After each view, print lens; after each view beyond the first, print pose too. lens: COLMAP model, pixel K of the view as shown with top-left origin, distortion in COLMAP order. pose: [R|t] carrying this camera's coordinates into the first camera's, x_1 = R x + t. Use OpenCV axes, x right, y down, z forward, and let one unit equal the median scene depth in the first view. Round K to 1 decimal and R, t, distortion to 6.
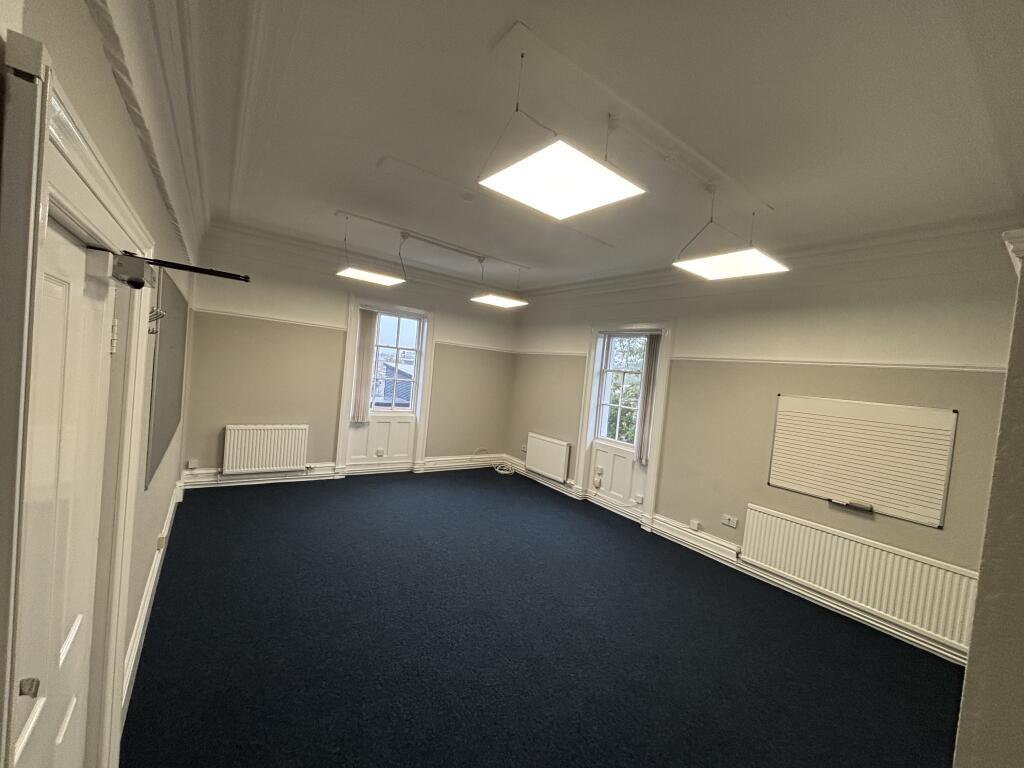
lens RADIAL K [[410.4, 0, 511.5], [0, 410.4, 389.7], [0, 0, 1]] dist [0.000595, -0.000026]
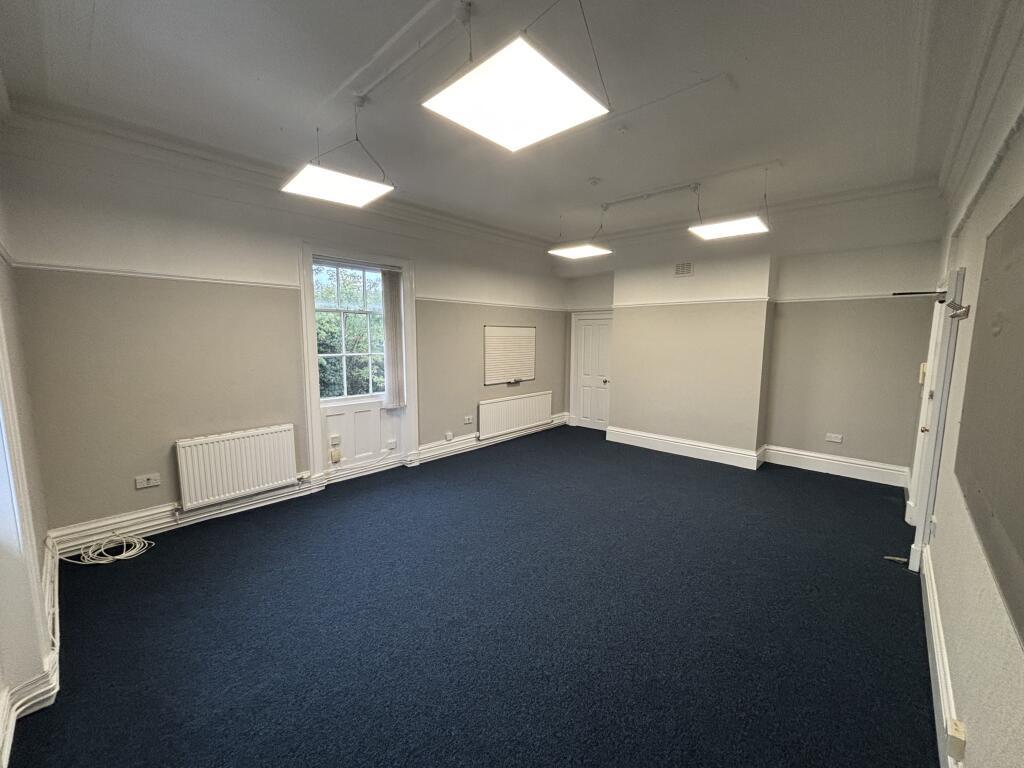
lens RADIAL K [[410.4, 0, 512.3], [0, 410.4, 381.5], [0, 0, 1]] dist [0.000595, -0.000026]
pose [[-0.198515, -0.230235, 0.952672, -0.693808], [0.000694, 0.971984, 0.235046, -0.116899], [-0.980098, 0.047321, -0.192794, 0.980850]]
